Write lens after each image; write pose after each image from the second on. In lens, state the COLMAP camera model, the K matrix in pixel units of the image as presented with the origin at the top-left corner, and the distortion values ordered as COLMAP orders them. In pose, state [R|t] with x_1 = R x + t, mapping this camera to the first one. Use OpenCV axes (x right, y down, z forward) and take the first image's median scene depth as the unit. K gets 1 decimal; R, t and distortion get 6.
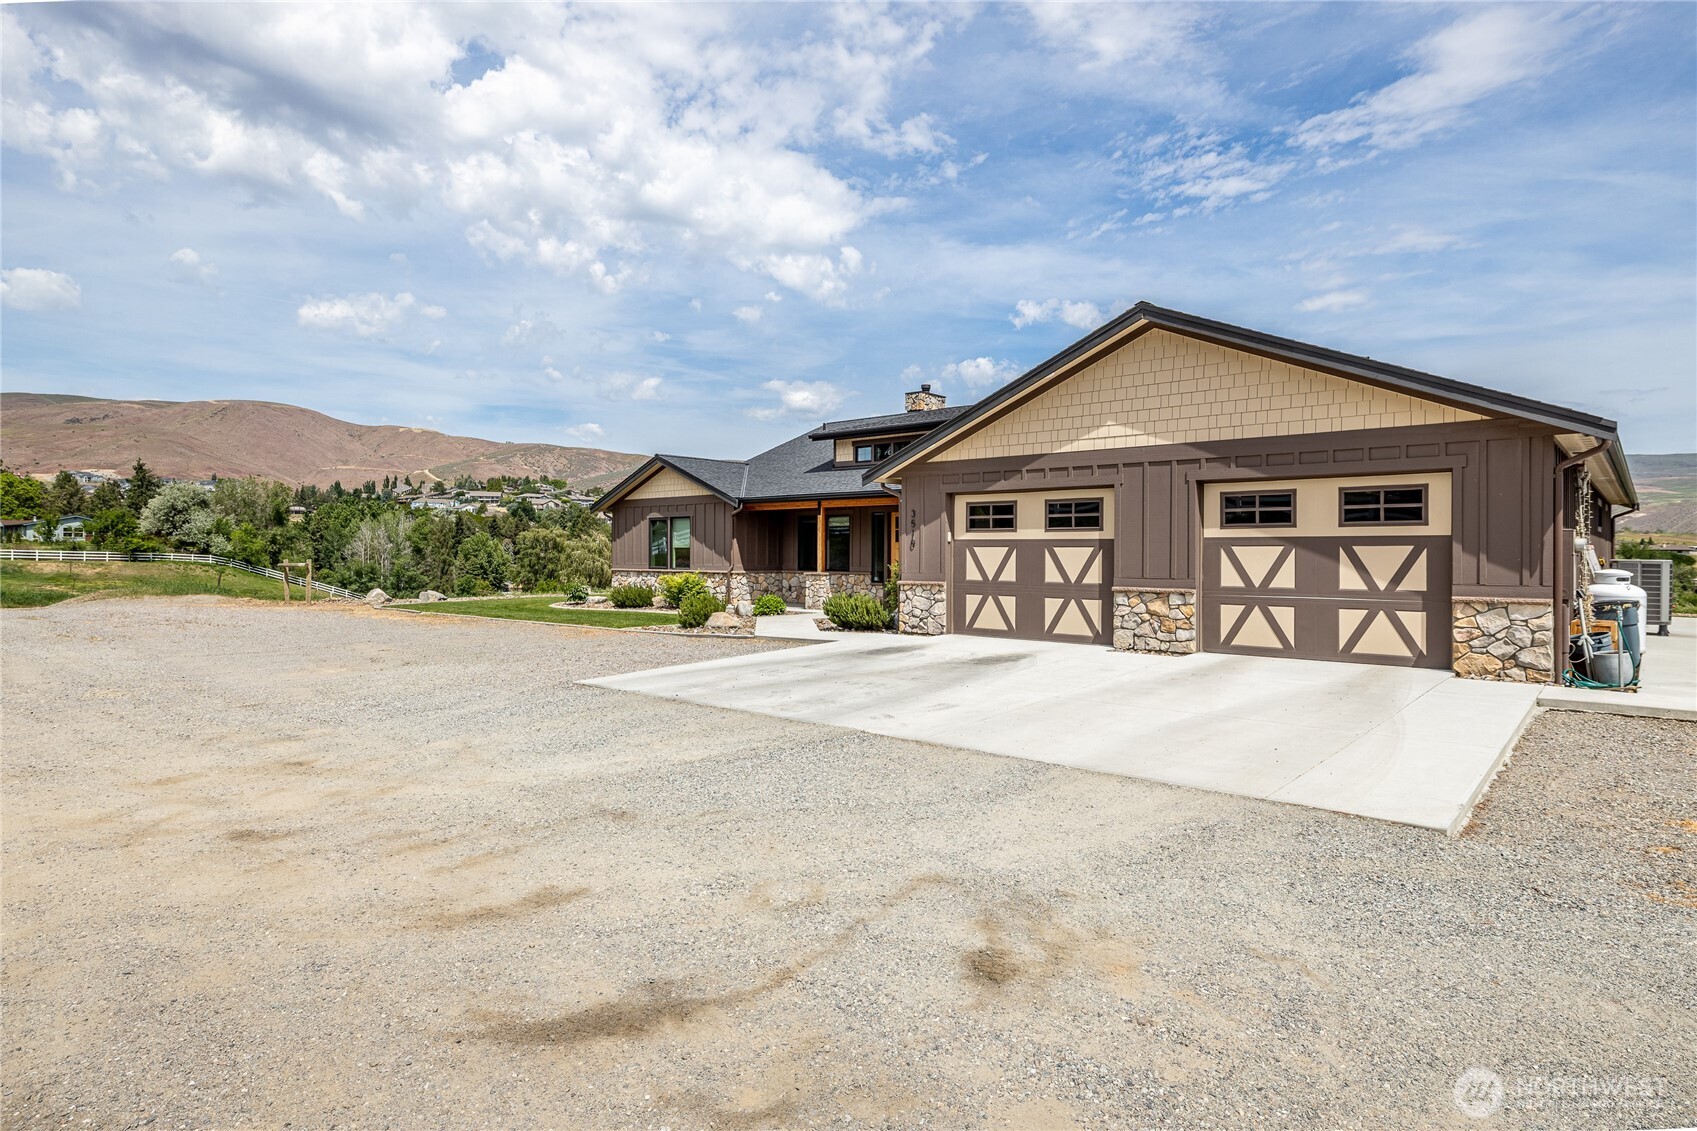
lens RADIAL K [[981.6, 0, 848.5], [0, 981.6, 565.5], [0, 0, 1]] dist [-0.003183, -0.000536]
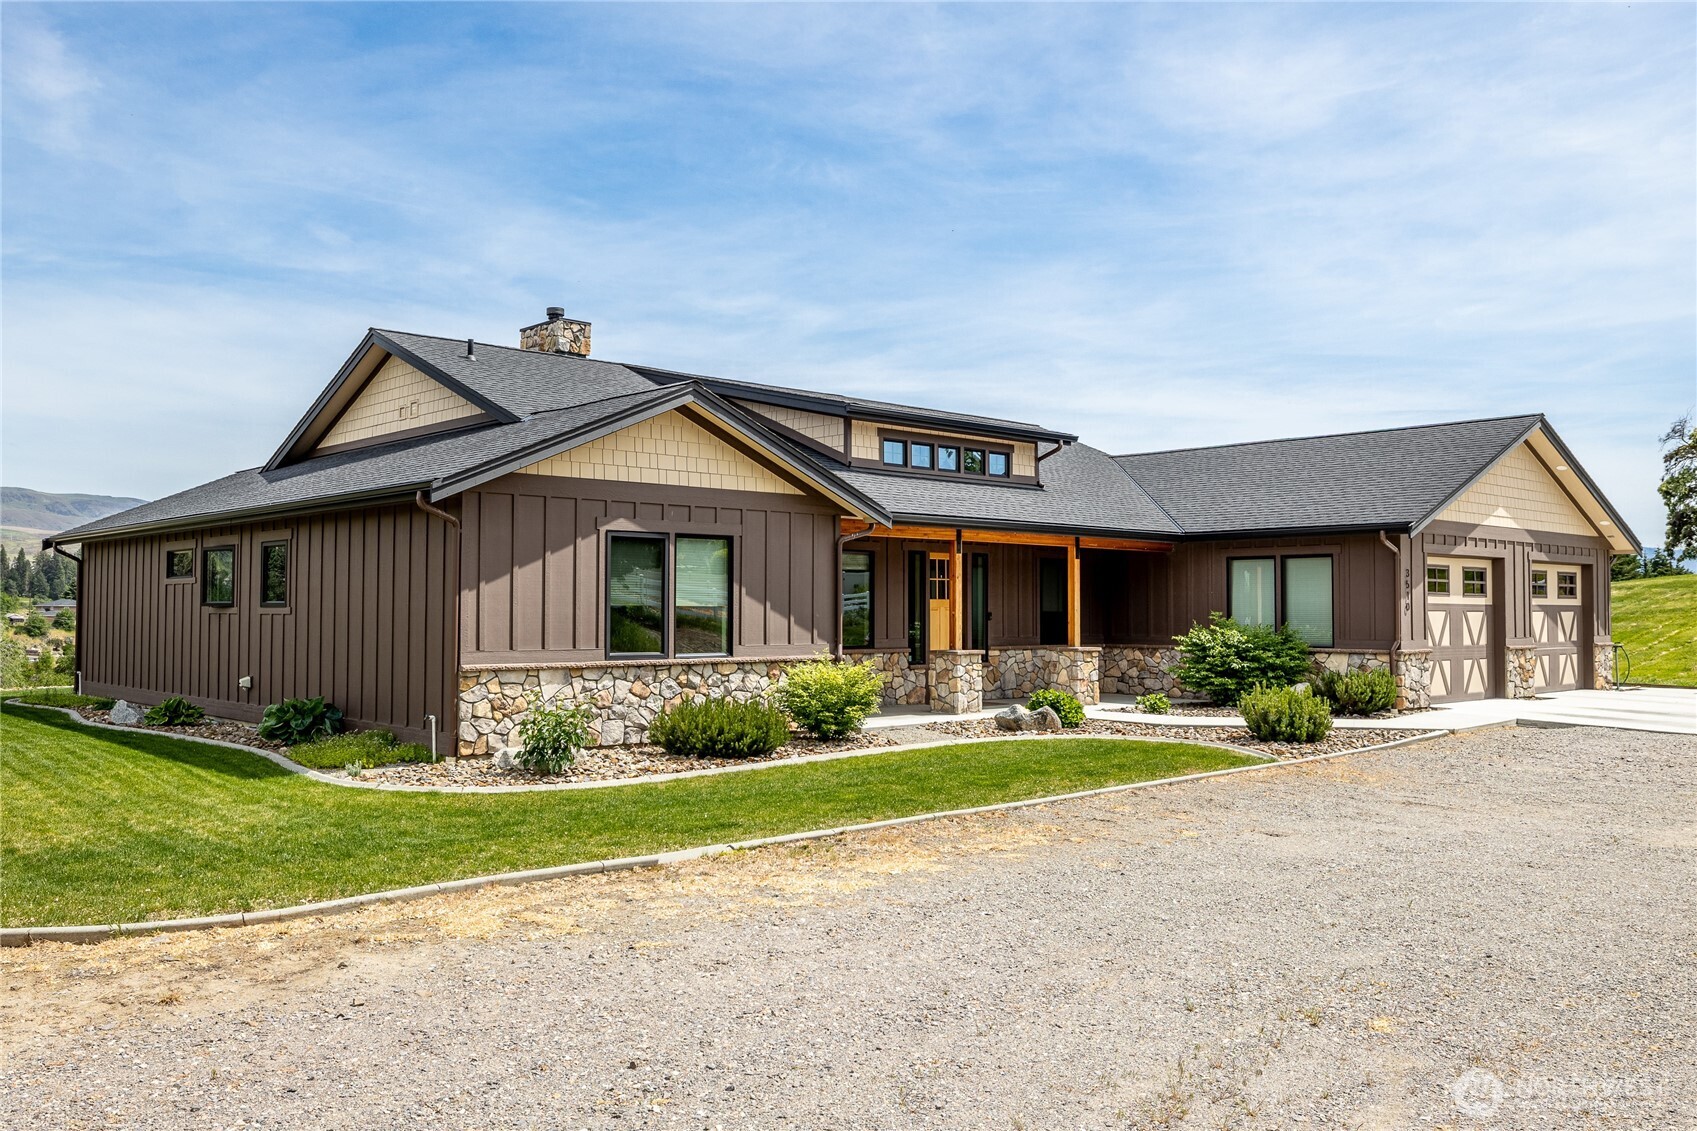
lens RADIAL K [[1257.2, 0, 794.7], [0, 1257.2, 591.7], [0, 0, 1]] dist [0.023191, 0.002931]
pose [[0.121762, 0.015156, 0.992444, -0.770693], [0.011573, 0.999794, -0.016688, -0.016309], [-0.992492, 0.013517, 0.121562, 0.971819]]
